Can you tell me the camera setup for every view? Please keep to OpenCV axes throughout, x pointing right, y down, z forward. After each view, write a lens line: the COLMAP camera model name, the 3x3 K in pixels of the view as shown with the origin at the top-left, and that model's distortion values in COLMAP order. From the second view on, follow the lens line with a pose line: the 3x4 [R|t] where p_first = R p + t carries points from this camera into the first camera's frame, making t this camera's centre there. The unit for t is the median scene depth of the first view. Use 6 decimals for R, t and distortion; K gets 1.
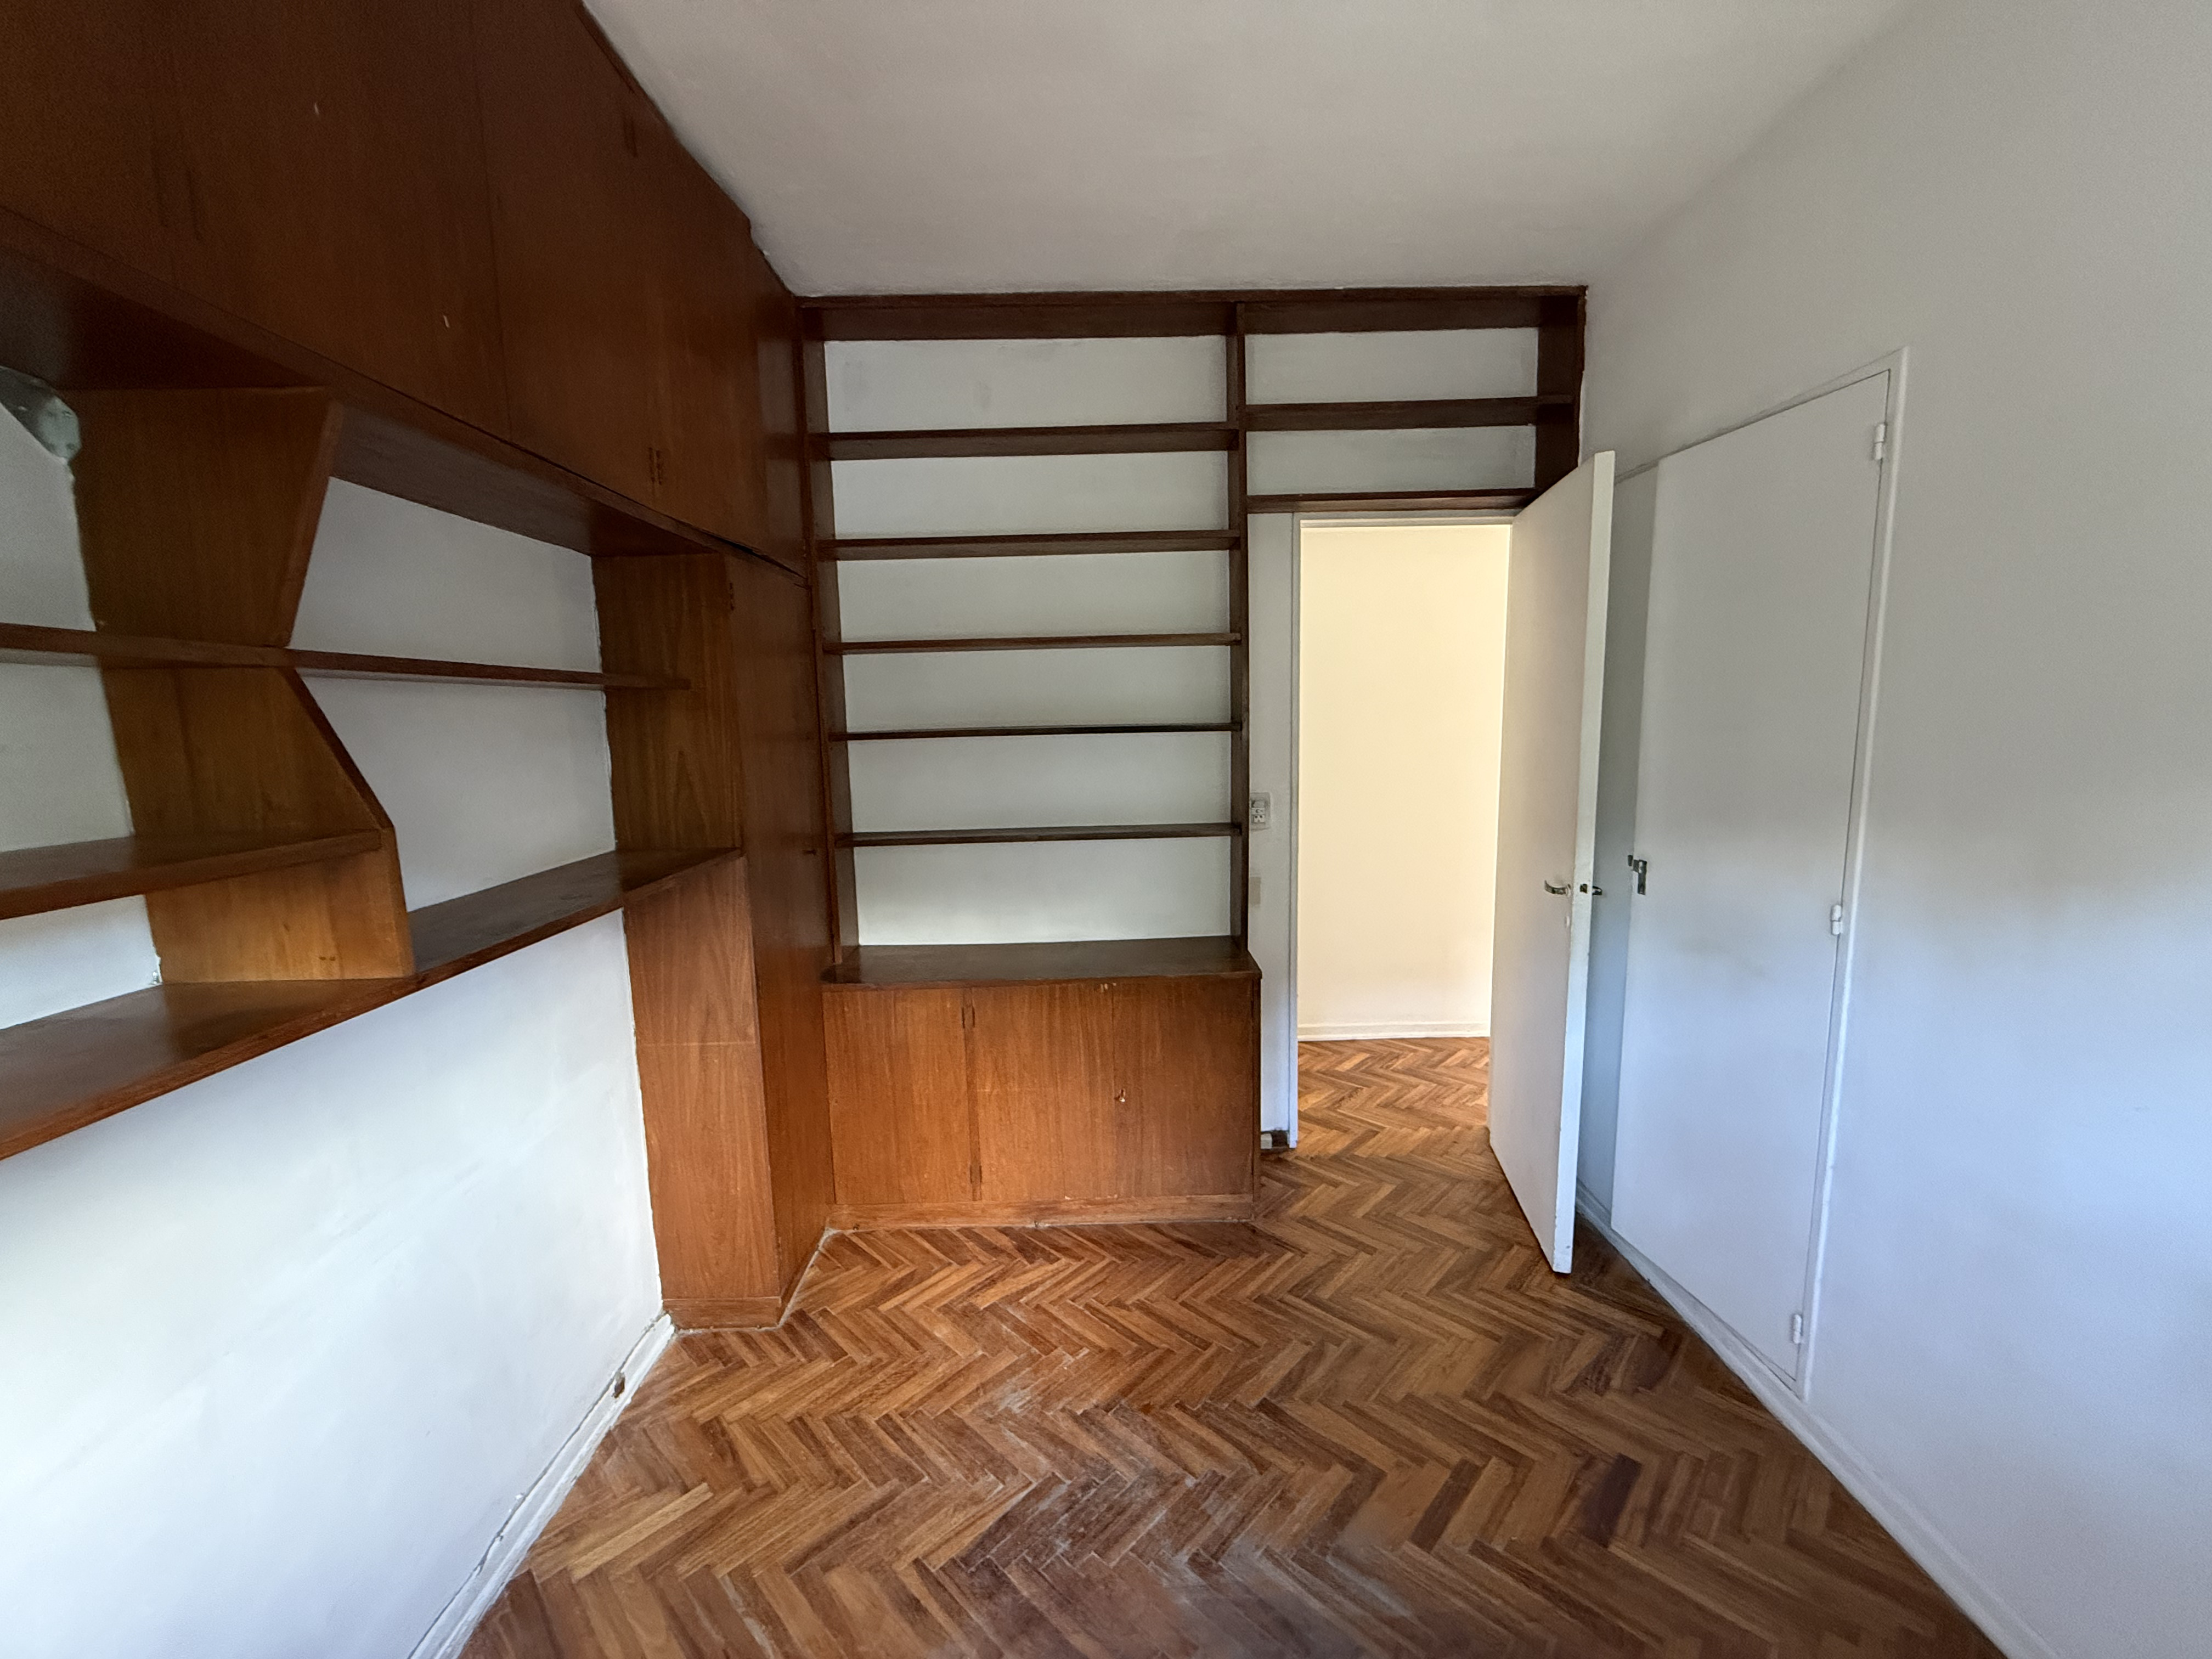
lens RADIAL K [[884.0, 0, 1101.9], [0, 884.0, 828.0], [0, 0, 1]] dist [0.000723, -0.000081]
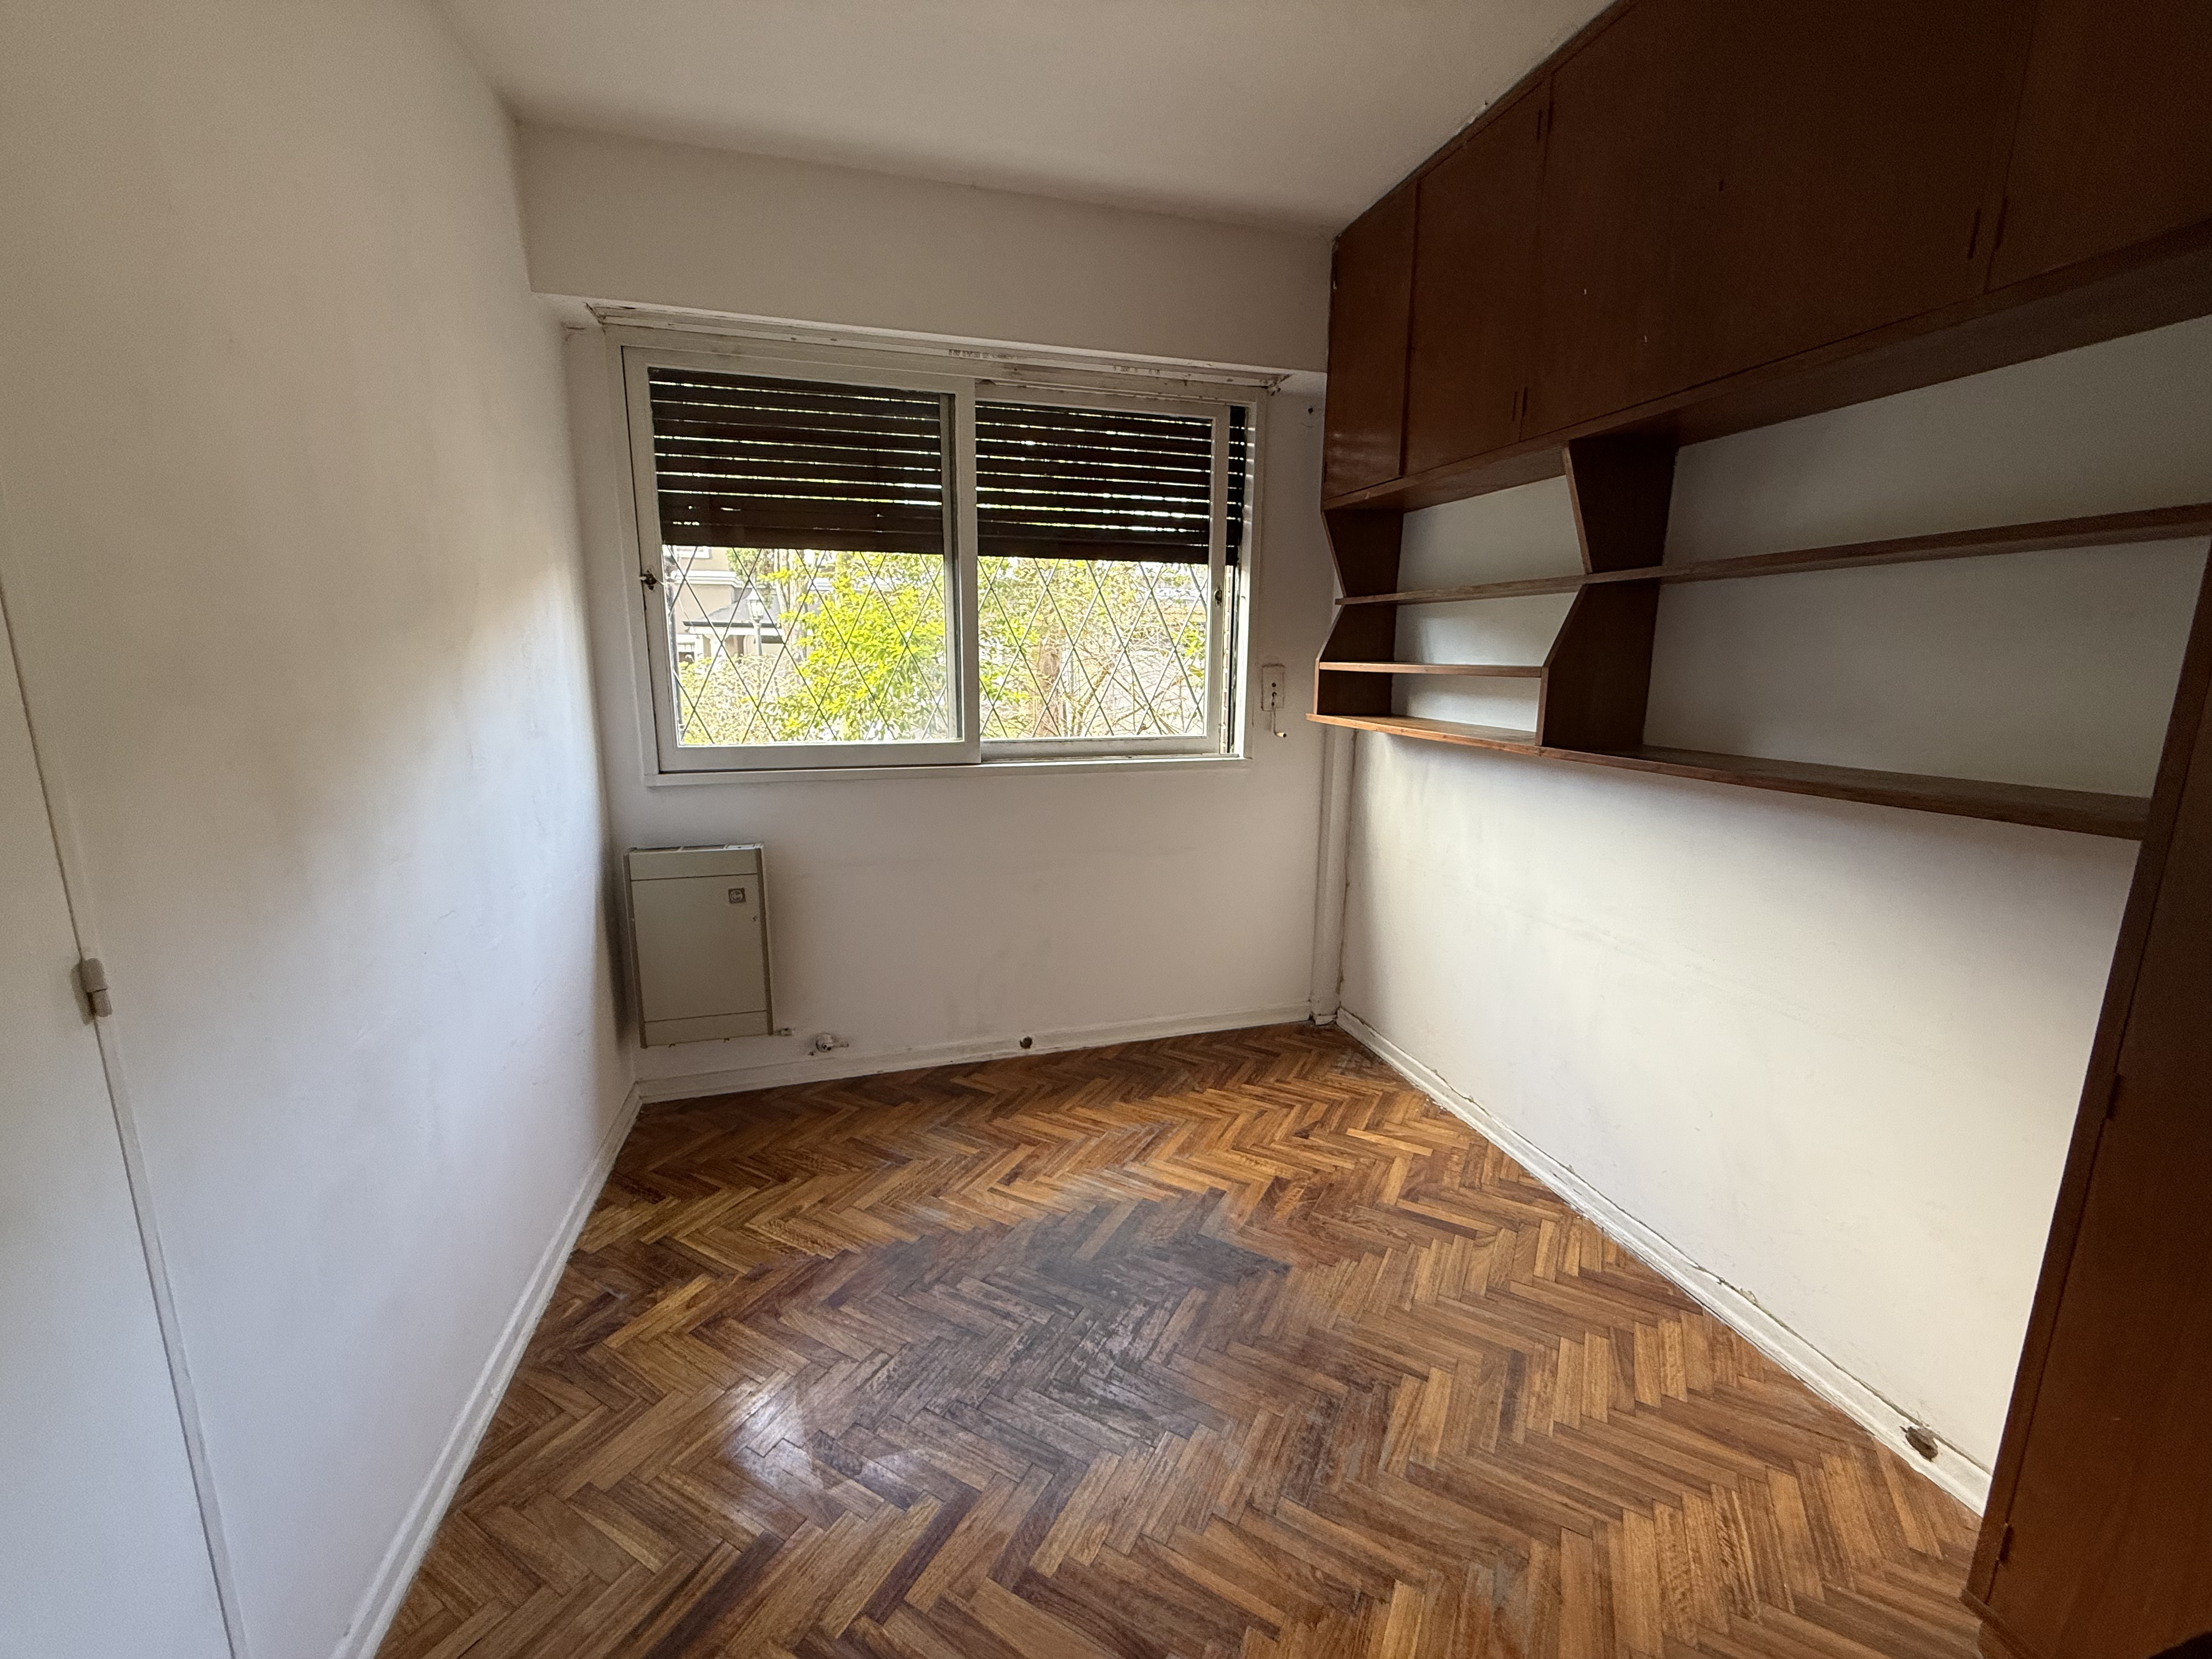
lens RADIAL K [[884.0, 0, 1101.9], [0, 884.0, 828.0], [0, 0, 1]] dist [0.000723, -0.000081]
pose [[-0.964557, 0.066704, -0.255306, 0.385731], [-0.018919, 0.947551, 0.319043, -0.157552], [0.263197, 0.312565, -0.912705, 1.555254]]
